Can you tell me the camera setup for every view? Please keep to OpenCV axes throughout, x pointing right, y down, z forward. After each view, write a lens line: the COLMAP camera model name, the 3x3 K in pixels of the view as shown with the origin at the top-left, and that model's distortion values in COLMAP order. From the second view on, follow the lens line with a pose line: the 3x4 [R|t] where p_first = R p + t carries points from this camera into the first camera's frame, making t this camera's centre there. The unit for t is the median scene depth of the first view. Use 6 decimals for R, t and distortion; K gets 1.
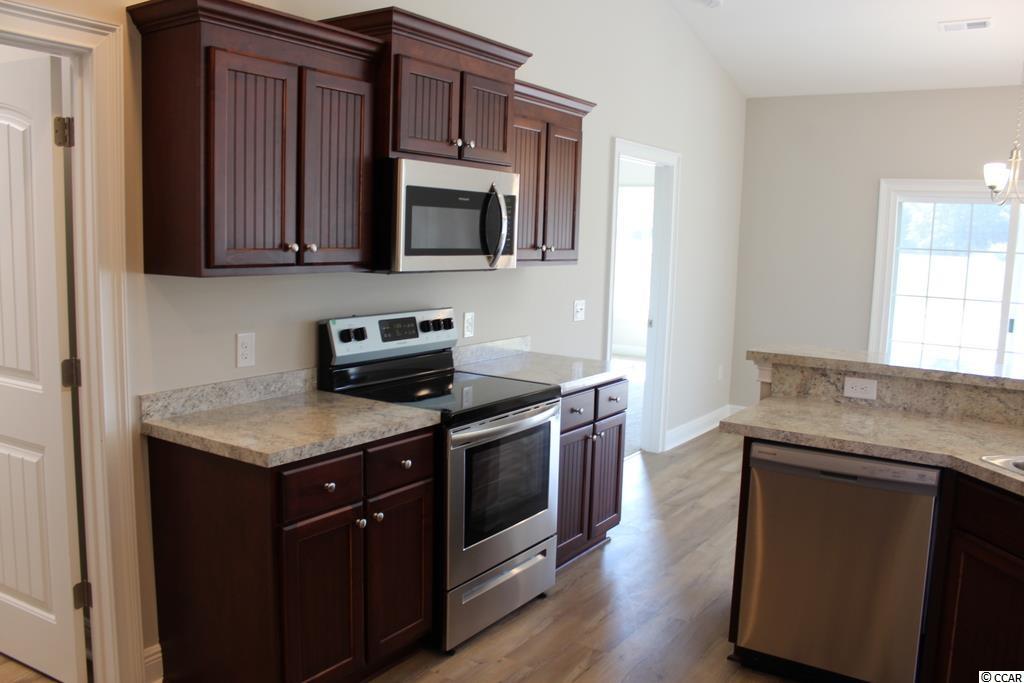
lens RADIAL K [[839.1, 0, 512.0], [0, 839.1, 341.5], [0, 0, 1]] dist [-0.101043, 0.007578]
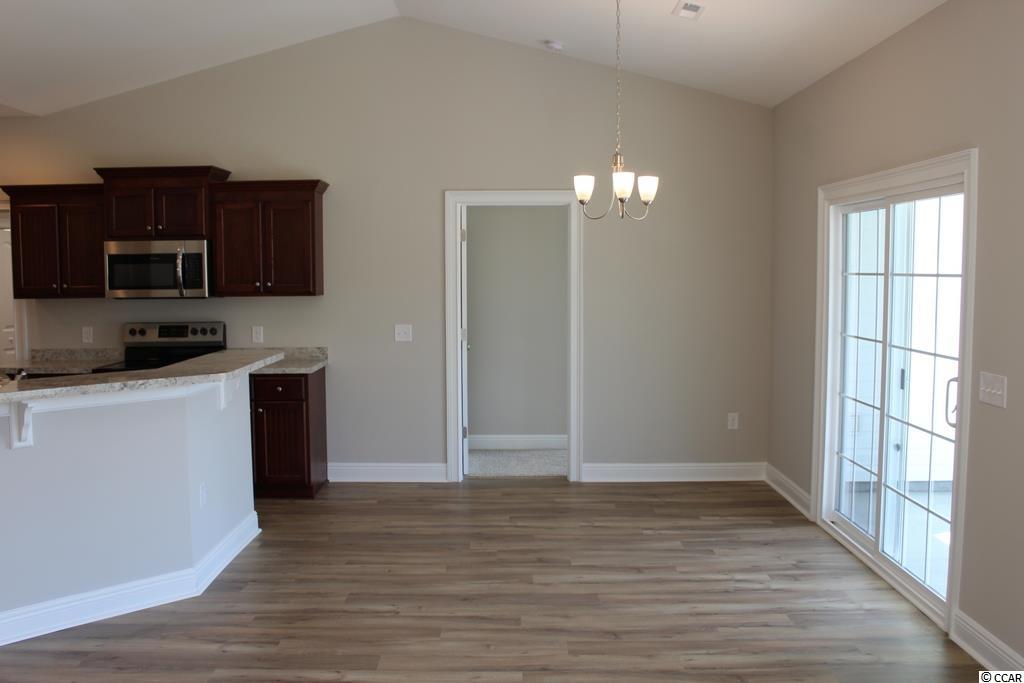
lens RADIAL K [[940.1, 0, 507.4], [0, 940.1, 344.9], [0, 0, 1]] dist [-0.159607, 0.201735]
pose [[0.551376, 0.035871, -0.833485, 1.936518], [-0.083295, 0.996450, -0.012218, -0.021989], [0.830088, 0.076162, 0.552407, 0.525607]]
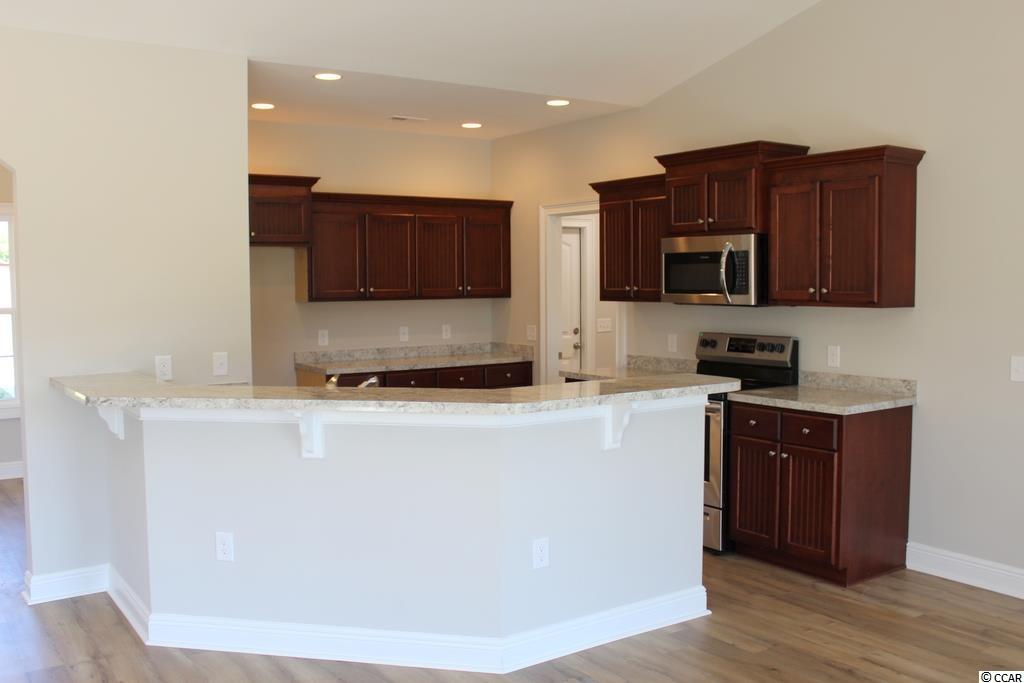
lens RADIAL K [[940.1, 0, 507.4], [0, 940.1, 344.9], [0, 0, 1]] dist [-0.159607, 0.201735]
pose [[-0.367661, 0.037910, -0.929187, 1.582259], [-0.120635, 0.988782, 0.088074, -0.113221], [0.922102, 0.144474, -0.358963, 1.243742]]
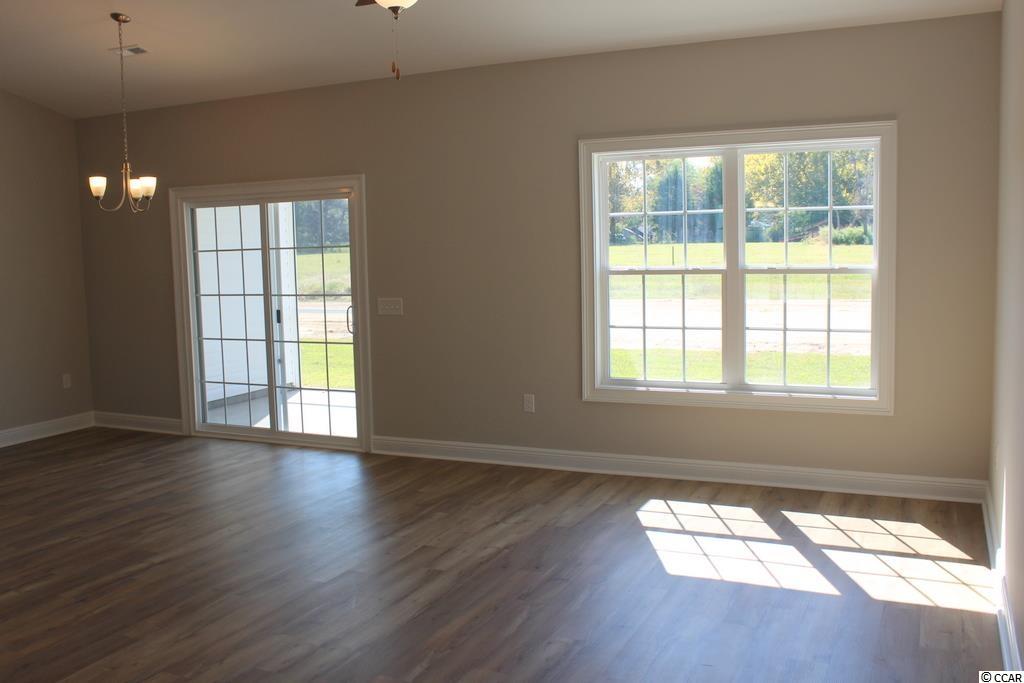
lens RADIAL K [[940.1, 0, 507.4], [0, 940.1, 344.9], [0, 0, 1]] dist [-0.159607, 0.201735]
pose [[0.986196, -0.070946, 0.149613, 1.298436], [0.073459, 0.997234, -0.011335, 0.095196], [-0.148395, 0.022169, 0.988680, -0.454826]]
